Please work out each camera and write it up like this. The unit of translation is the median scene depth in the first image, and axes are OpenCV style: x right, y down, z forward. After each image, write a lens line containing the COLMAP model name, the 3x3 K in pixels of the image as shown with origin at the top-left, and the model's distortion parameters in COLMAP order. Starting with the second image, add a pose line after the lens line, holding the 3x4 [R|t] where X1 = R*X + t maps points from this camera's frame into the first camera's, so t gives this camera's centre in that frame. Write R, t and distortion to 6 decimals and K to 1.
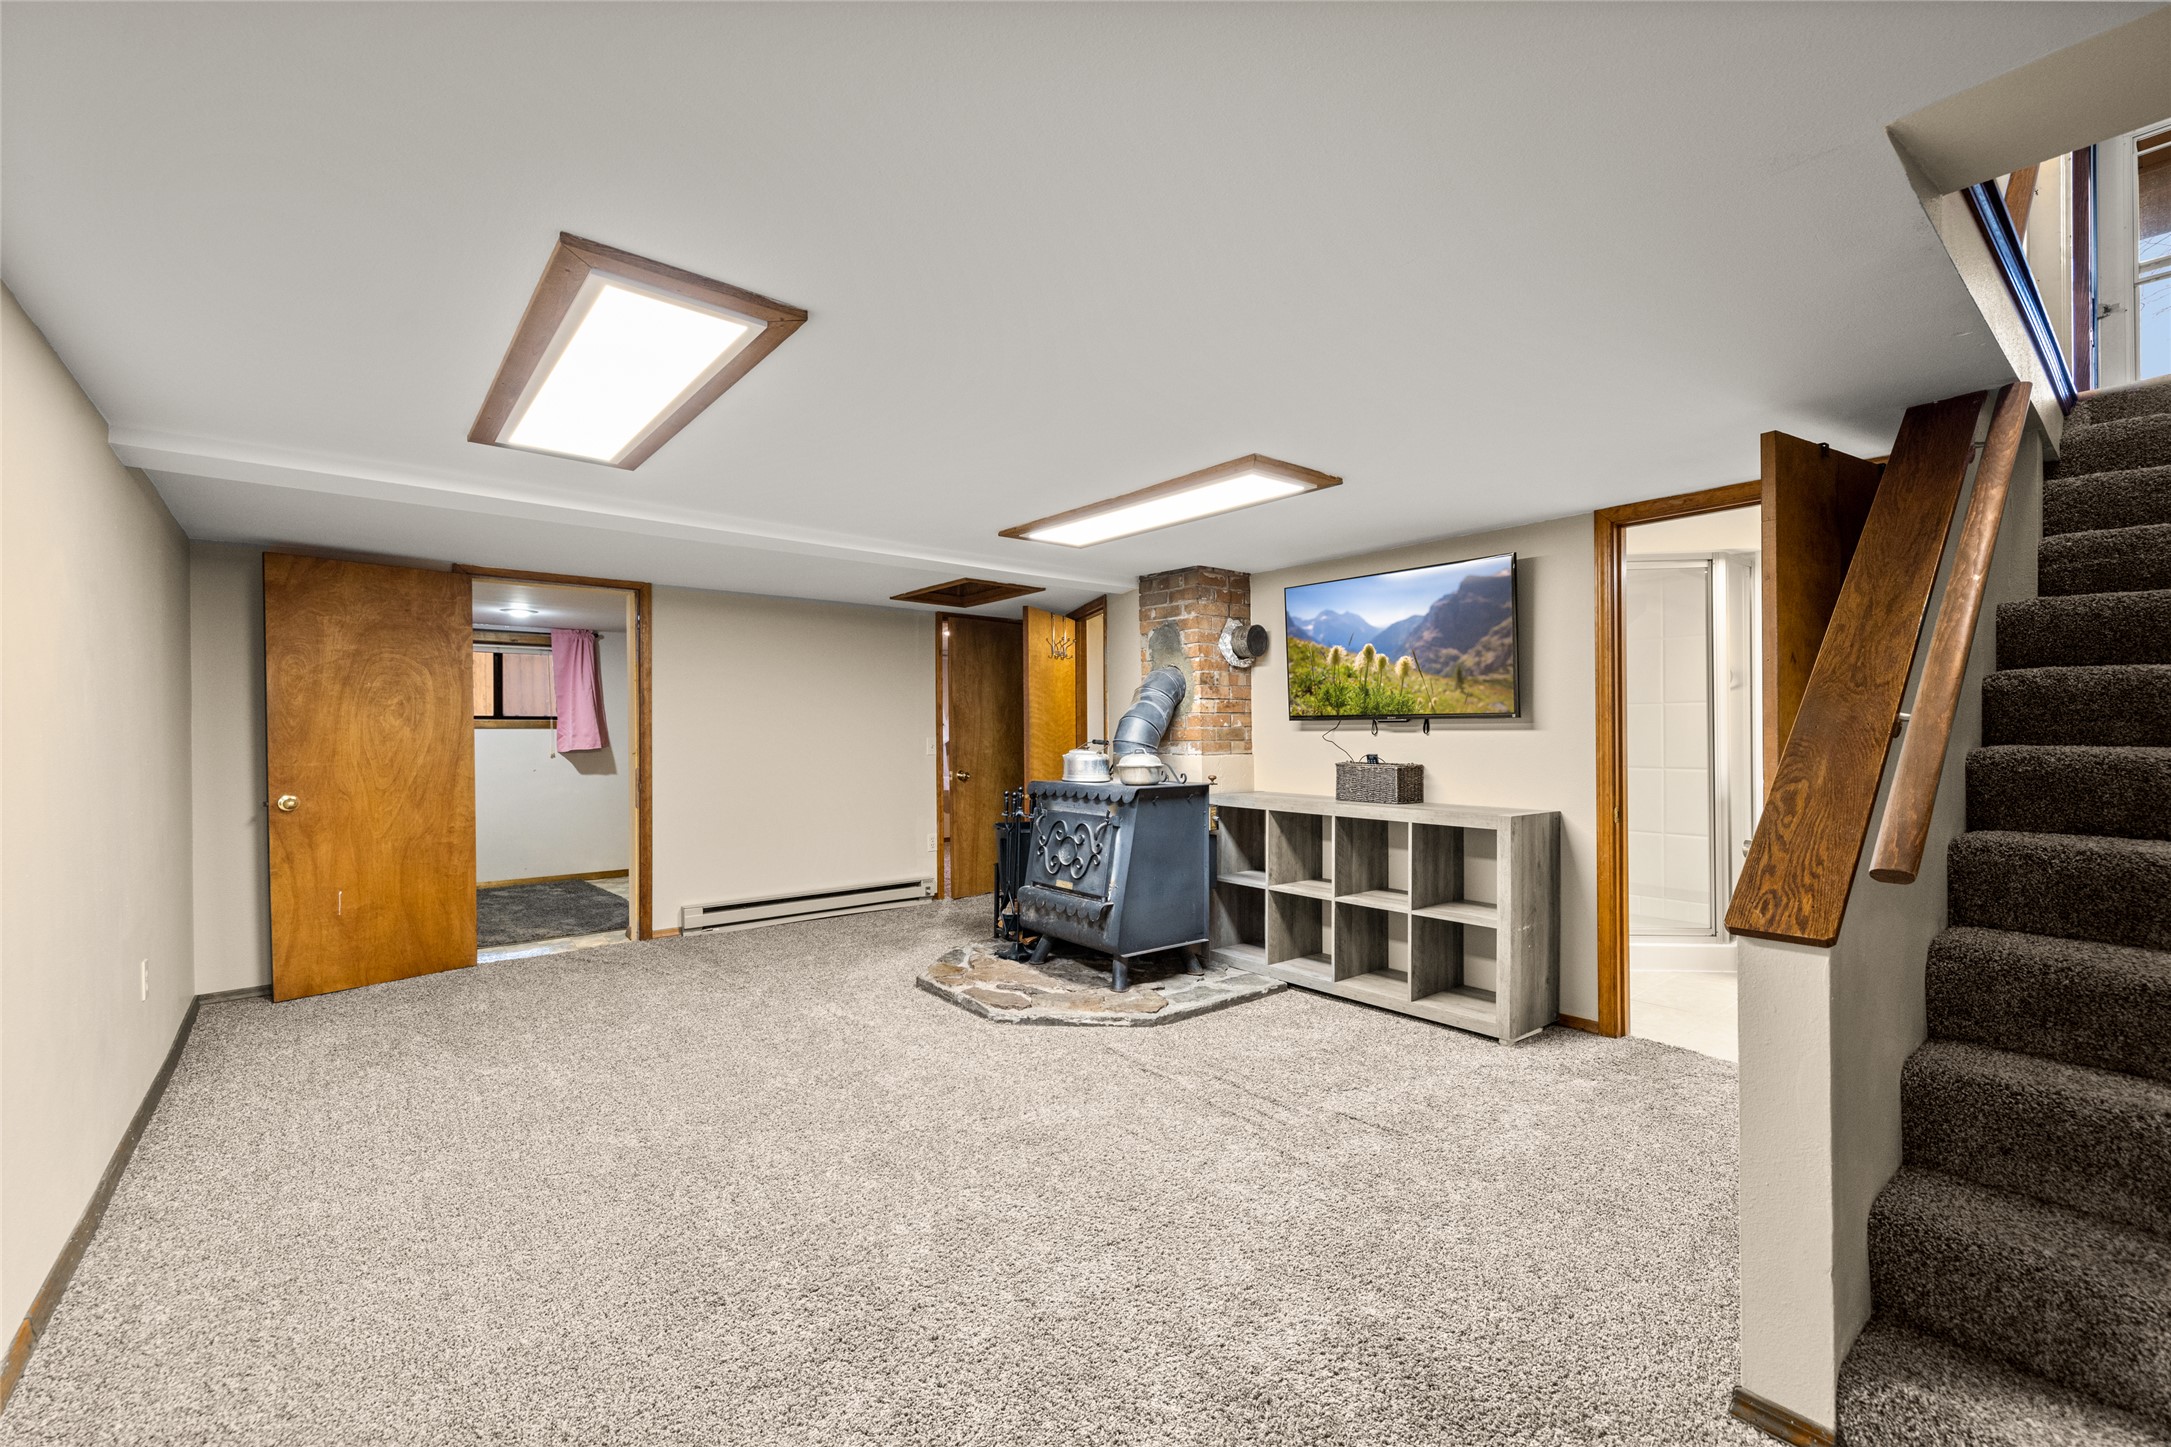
lens RADIAL K [[914.9, 0, 1088.7], [0, 914.9, 732.6], [0, 0, 1]] dist [0.000572, -0.000196]
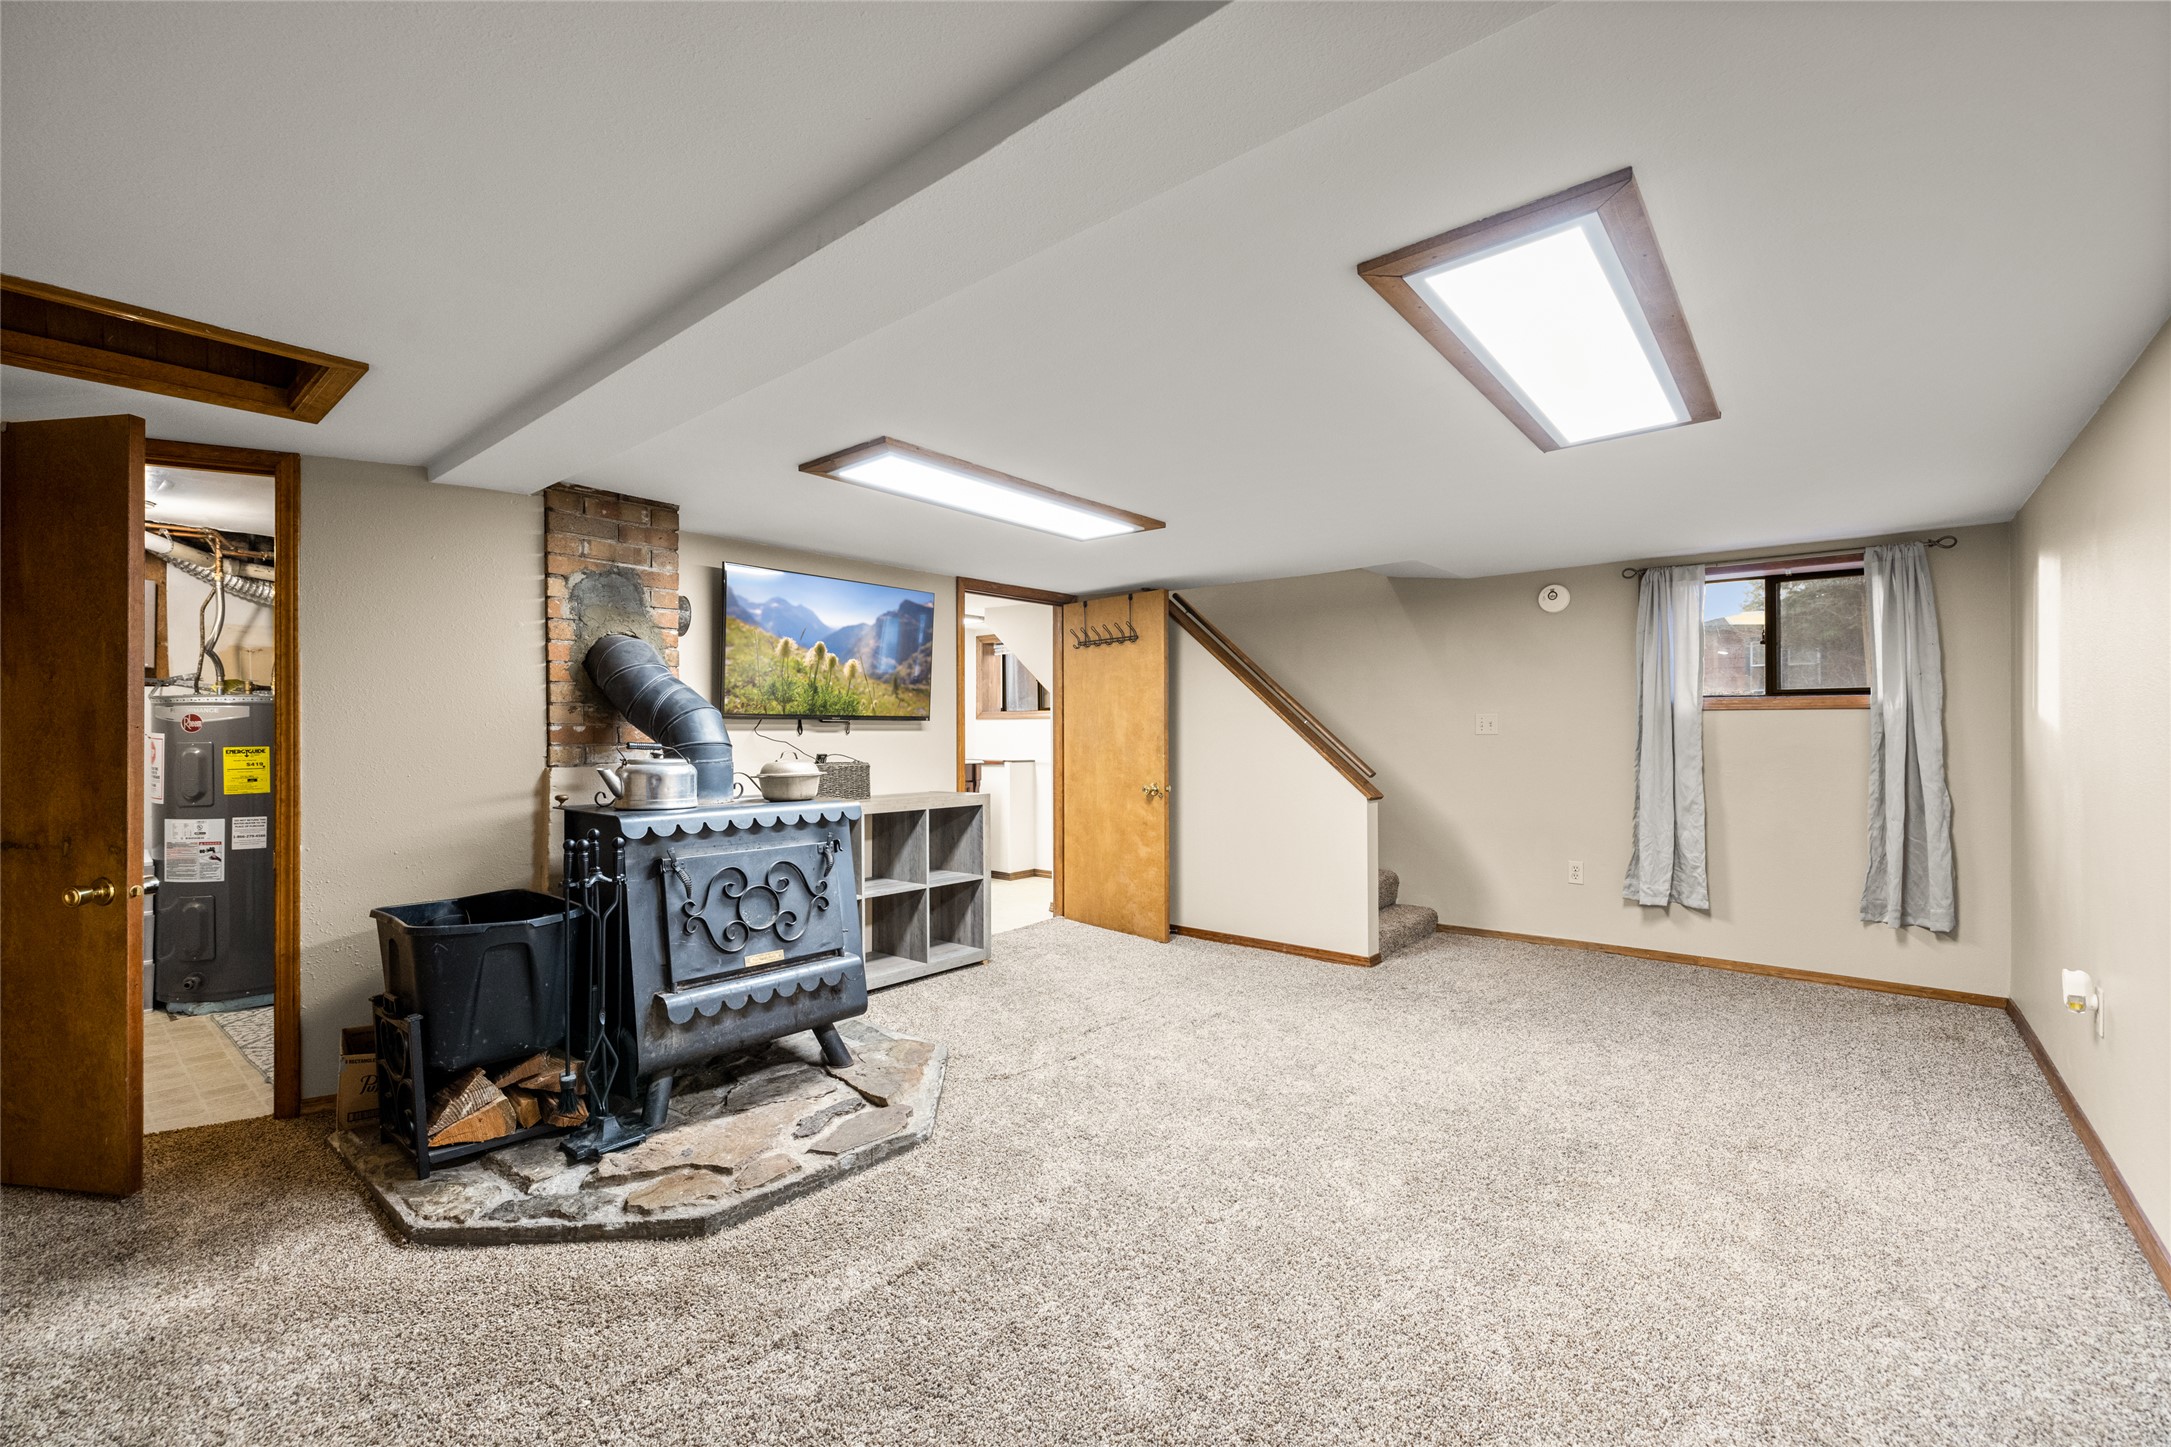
lens RADIAL K [[914.9, 0, 1088.7], [0, 914.9, 732.6], [0, 0, 1]] dist [0.000572, -0.000196]
pose [[-0.197375, 0.001799, 0.980326, -0.728396], [-0.005431, 0.999981, -0.002928, 0.003546], [-0.980313, -0.005903, -0.197362, 0.908204]]
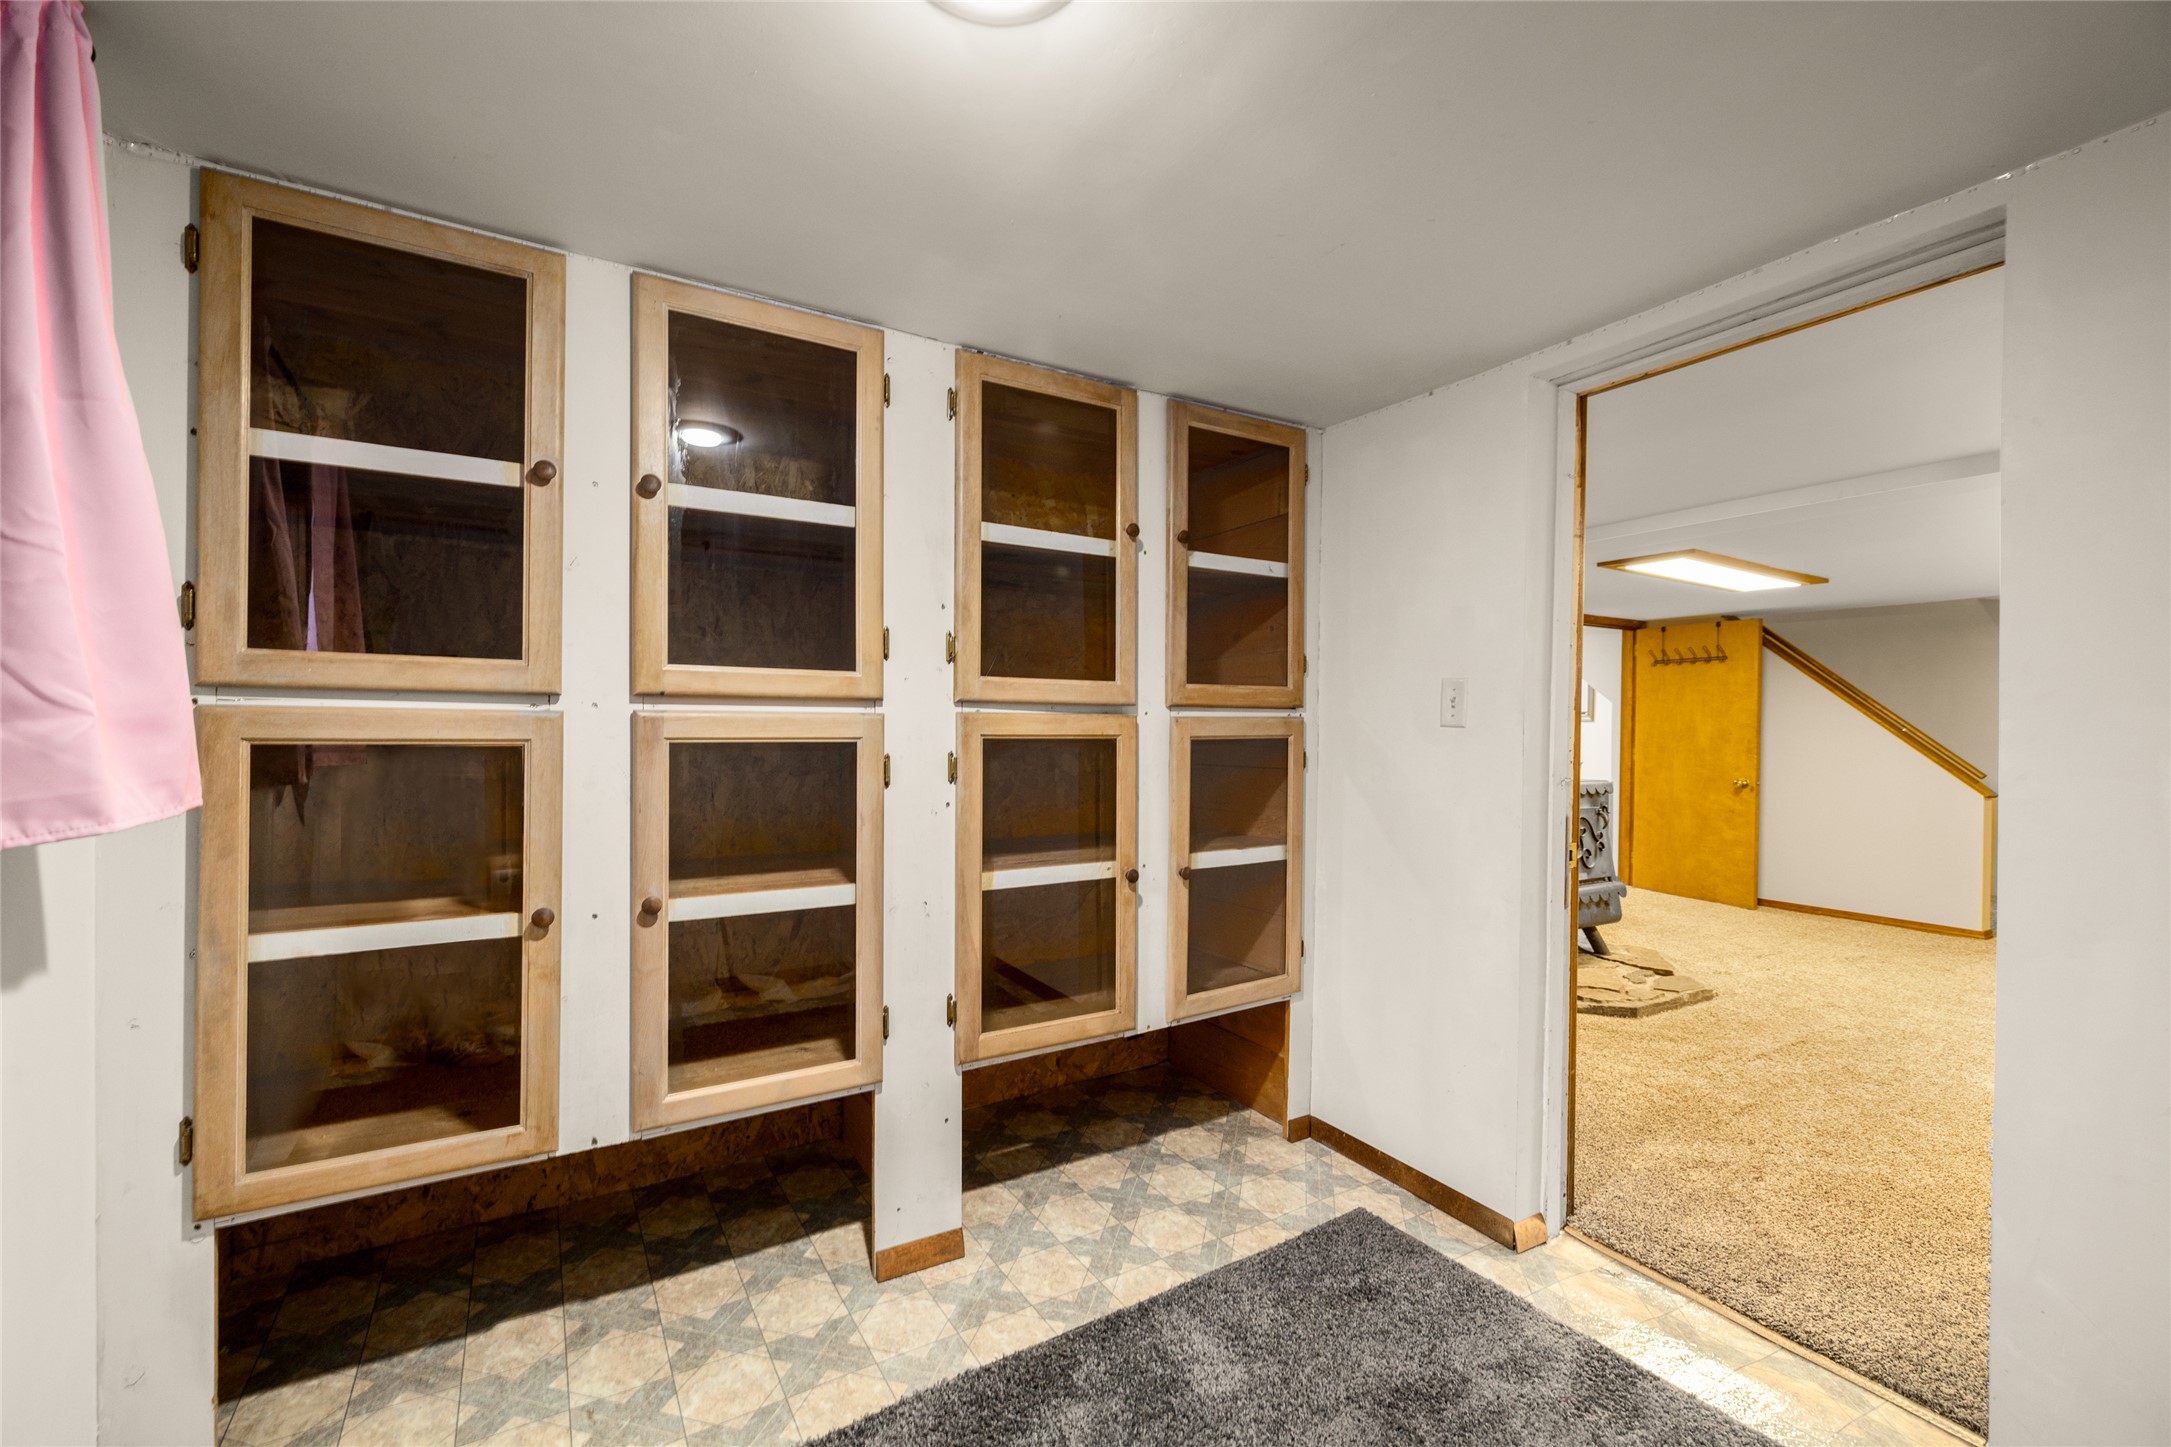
lens RADIAL K [[914.9, 0, 1088.7], [0, 914.9, 732.6], [0, 0, 1]] dist [0.000572, -0.000196]
pose [[0.133985, -0.004179, 0.990975, -1.167556], [-0.019586, 0.999785, 0.006865, 0.003698], [-0.990790, -0.020329, 0.133875, 1.447195]]
